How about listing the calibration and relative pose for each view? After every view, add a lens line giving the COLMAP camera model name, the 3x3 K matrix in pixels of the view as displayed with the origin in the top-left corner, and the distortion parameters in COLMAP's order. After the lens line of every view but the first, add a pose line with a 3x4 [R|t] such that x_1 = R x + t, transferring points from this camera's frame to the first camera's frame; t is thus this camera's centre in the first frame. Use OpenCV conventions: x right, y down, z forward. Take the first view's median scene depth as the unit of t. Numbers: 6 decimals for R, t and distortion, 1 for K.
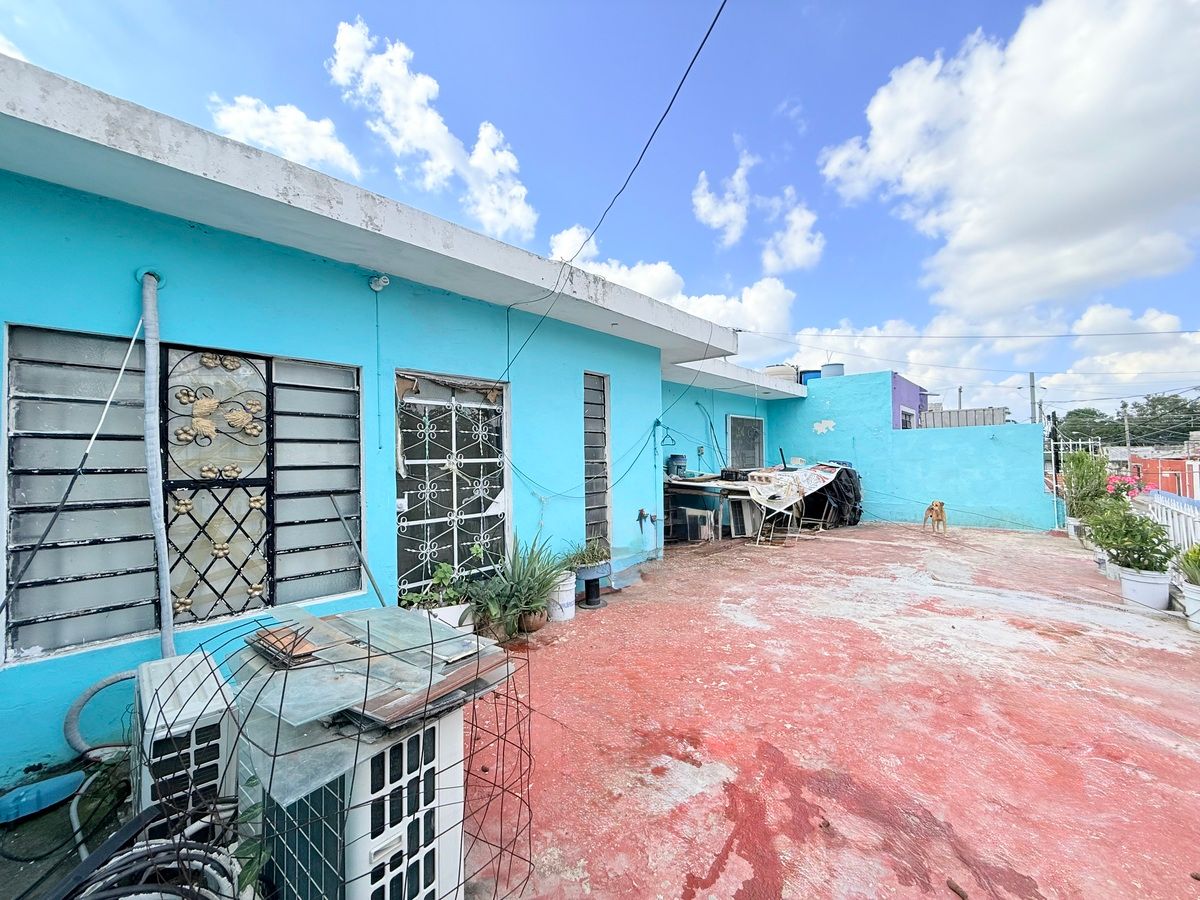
lens RADIAL K [[477.6, 0, 597.7], [0, 477.6, 449.2], [0, 0, 1]] dist [0.003213, 0.000371]
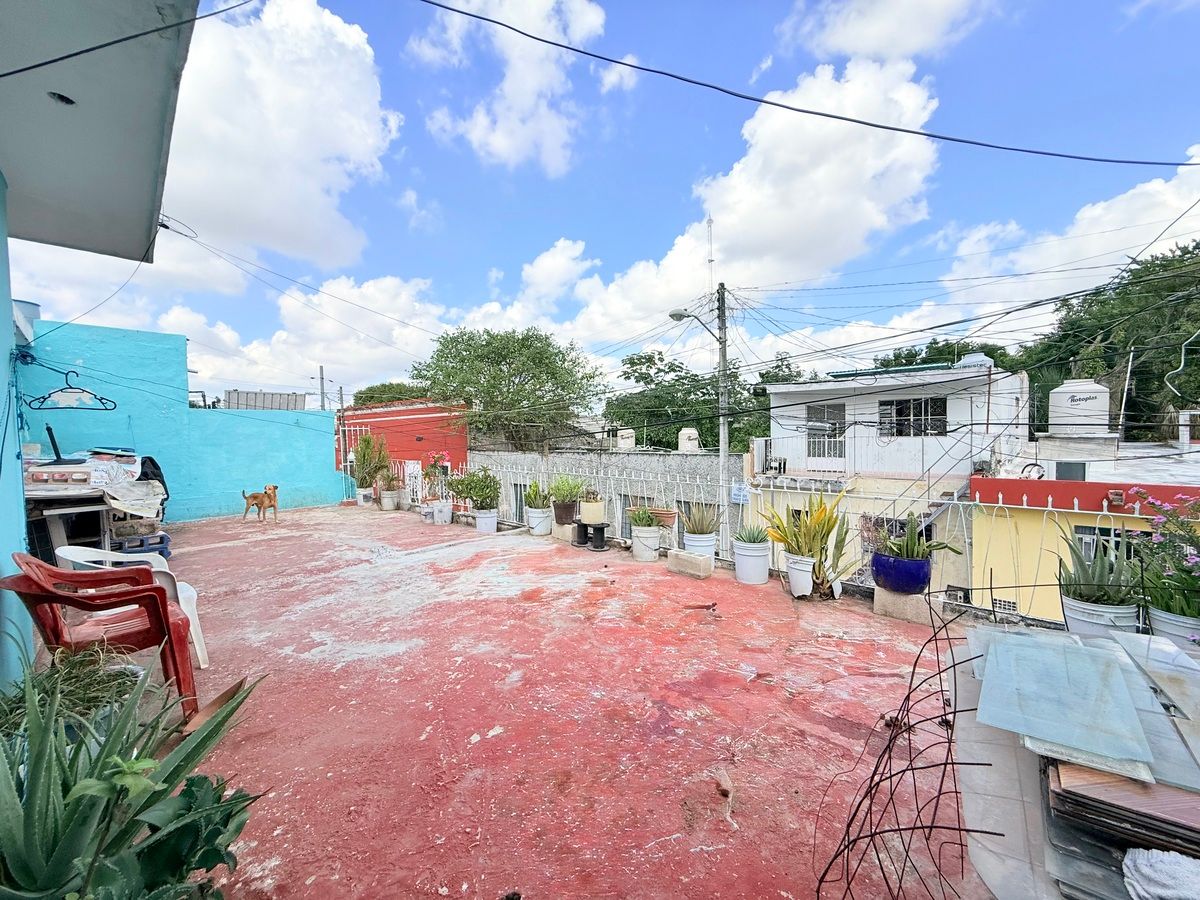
lens RADIAL K [[477.6, 0, 598.0], [0, 477.6, 447.9], [0, 0, 1]] dist [0.003213, 0.000371]
pose [[0.041914, -0.017022, 0.998976, -0.214164], [-0.002461, 0.999850, 0.017140, 0.013919], [-0.999118, -0.003177, 0.041866, 0.320443]]
